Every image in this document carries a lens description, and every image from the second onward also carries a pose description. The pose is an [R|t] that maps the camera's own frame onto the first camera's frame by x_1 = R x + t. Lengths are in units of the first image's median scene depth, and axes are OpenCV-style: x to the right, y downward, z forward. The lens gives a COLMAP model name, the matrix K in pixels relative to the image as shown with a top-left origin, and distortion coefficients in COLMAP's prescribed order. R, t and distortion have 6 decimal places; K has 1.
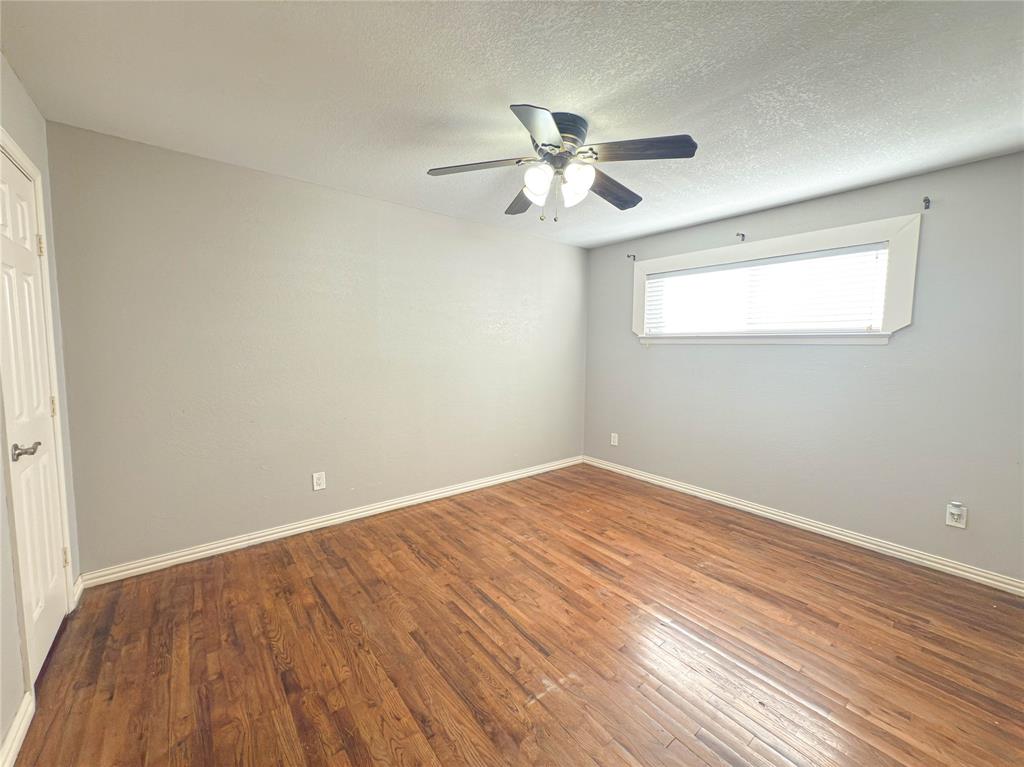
lens RADIAL K [[407.9, 0, 514.5], [0, 407.9, 376.5], [0, 0, 1]] dist [0.001273, 0.000023]
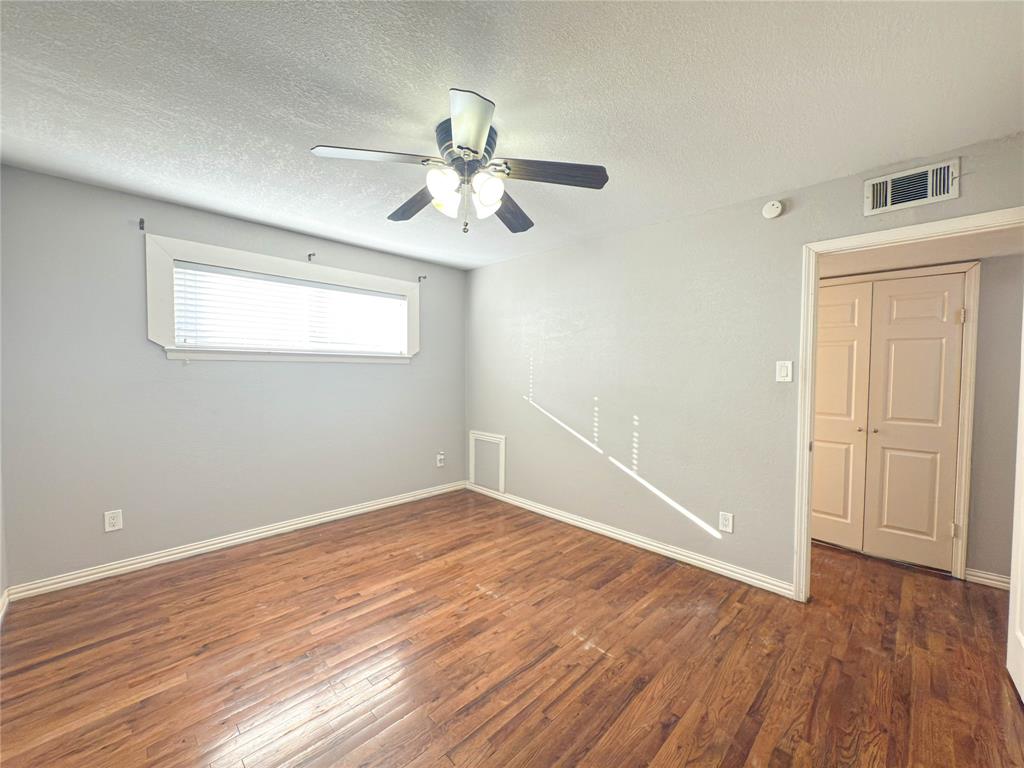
lens RADIAL K [[407.9, 0, 509.8], [0, 407.9, 382.9], [0, 0, 1]] dist [0.001273, 0.000023]
pose [[-0.105297, -0.049215, 0.993222, -0.663815], [0.061241, 0.996558, 0.055873, -0.071266], [-0.992553, 0.066710, -0.101921, 0.812119]]
